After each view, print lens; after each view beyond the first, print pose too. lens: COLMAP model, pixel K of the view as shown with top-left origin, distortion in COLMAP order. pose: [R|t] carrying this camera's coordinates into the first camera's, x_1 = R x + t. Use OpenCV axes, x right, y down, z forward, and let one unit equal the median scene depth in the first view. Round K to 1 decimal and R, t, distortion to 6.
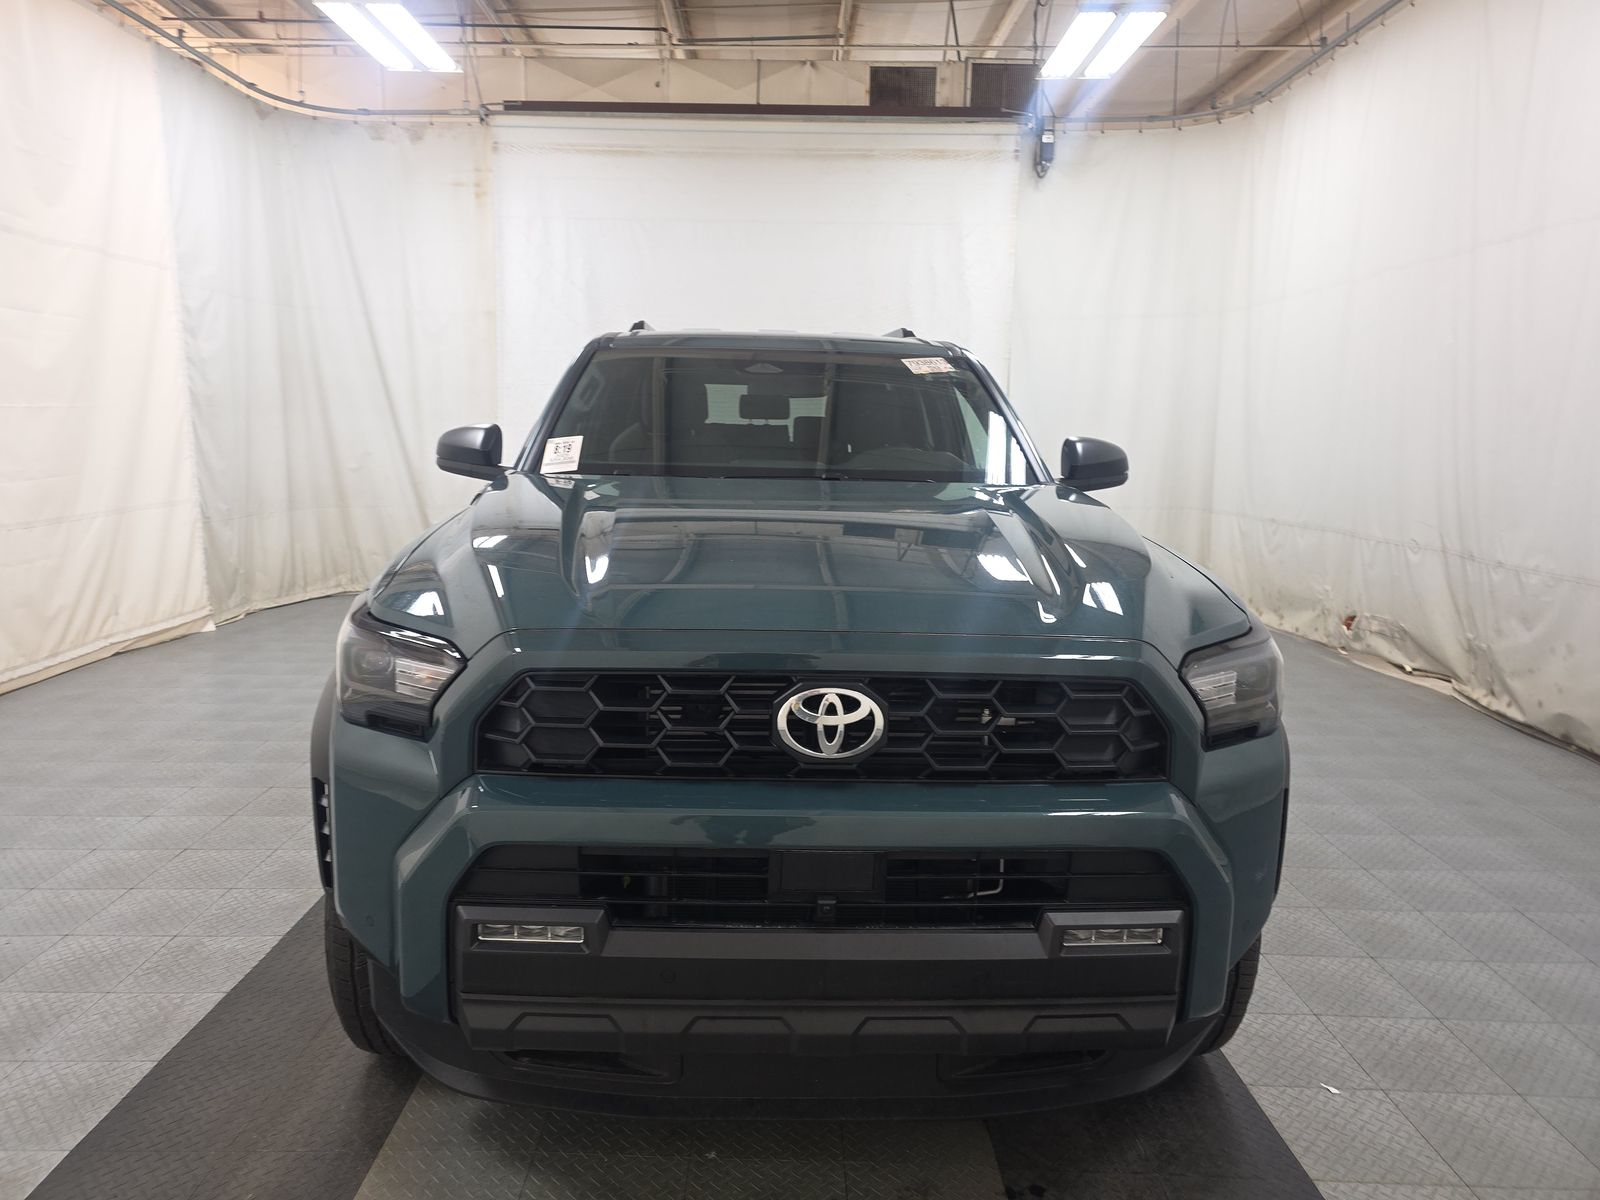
lens RADIAL K [[1076.4, 0, 800.0], [0, 1076.4, 600.0], [0, 0, 1]] dist [0.003793, -0.036576]
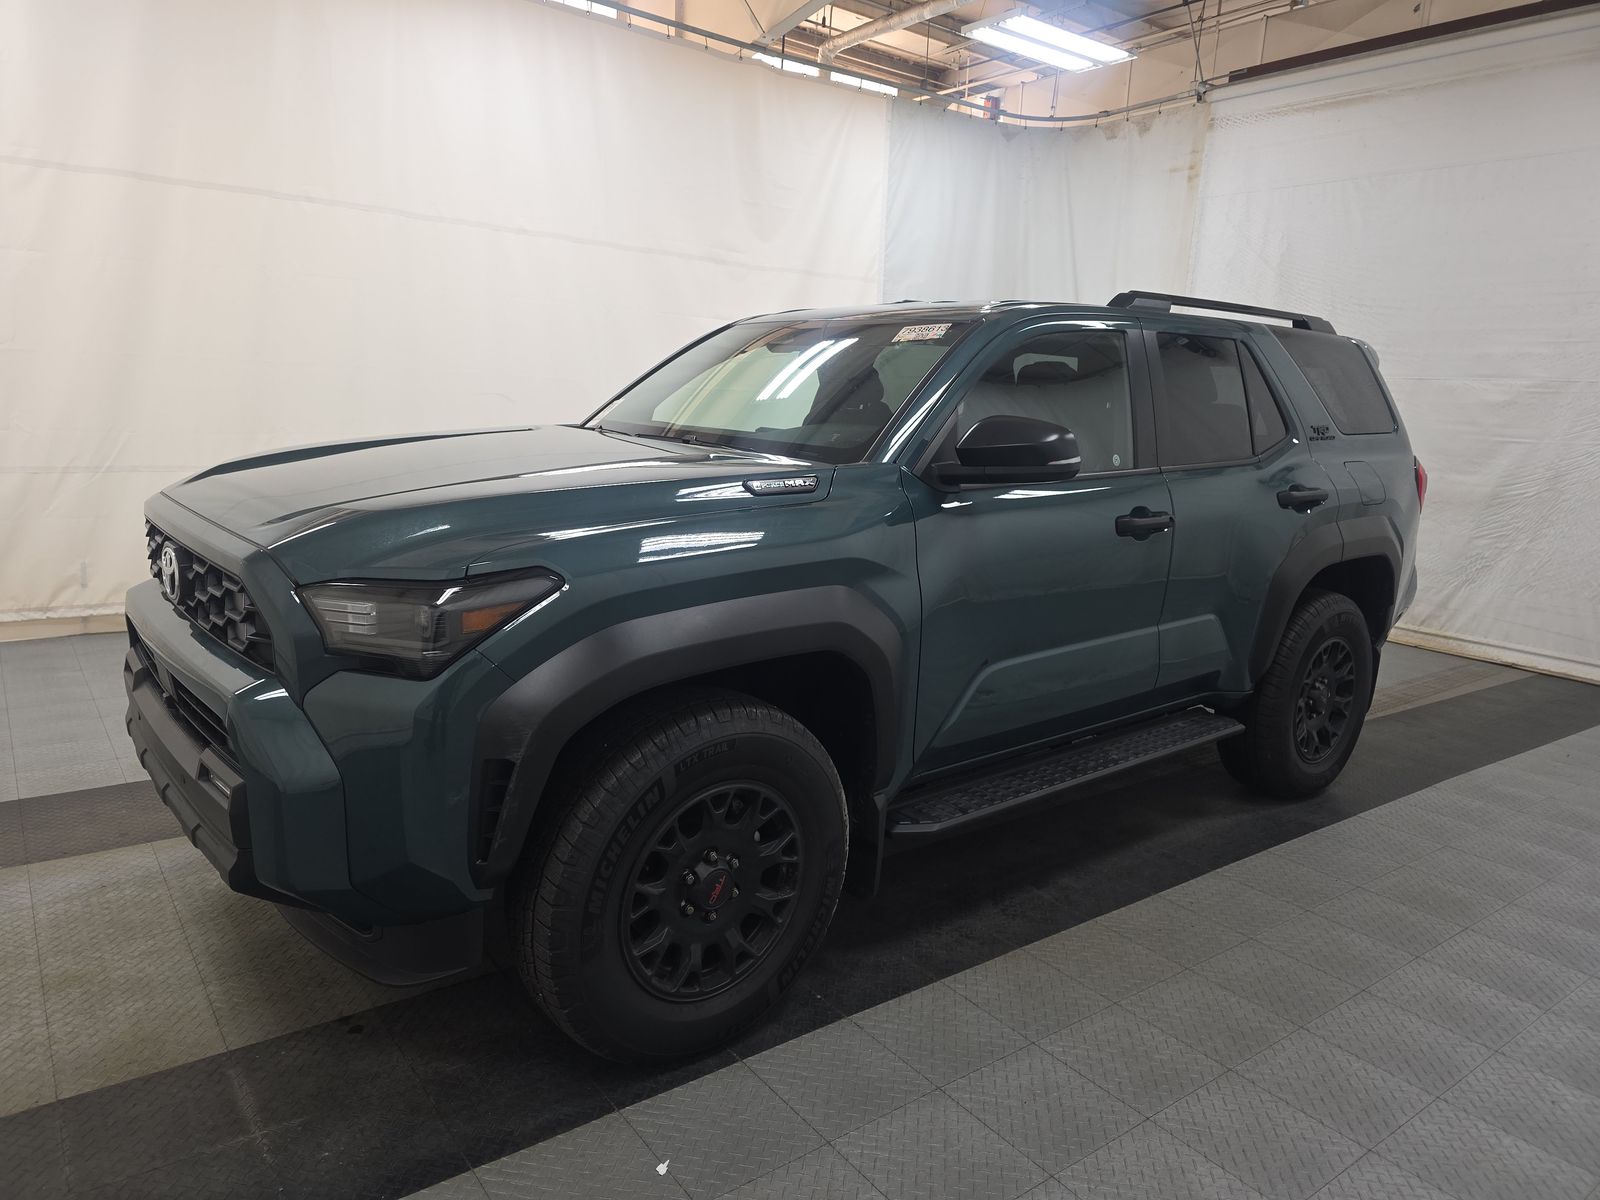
lens RADIAL K [[1076.4, 0, 800.0], [0, 1076.4, 600.0], [0, 0, 1]] dist [0.003793, -0.036576]
pose [[0.573093, 0.153636, -0.804960, 0.326566], [-0.150832, 0.985263, 0.080664, -0.031316], [0.805490, 0.075186, 0.587820, 0.185107]]
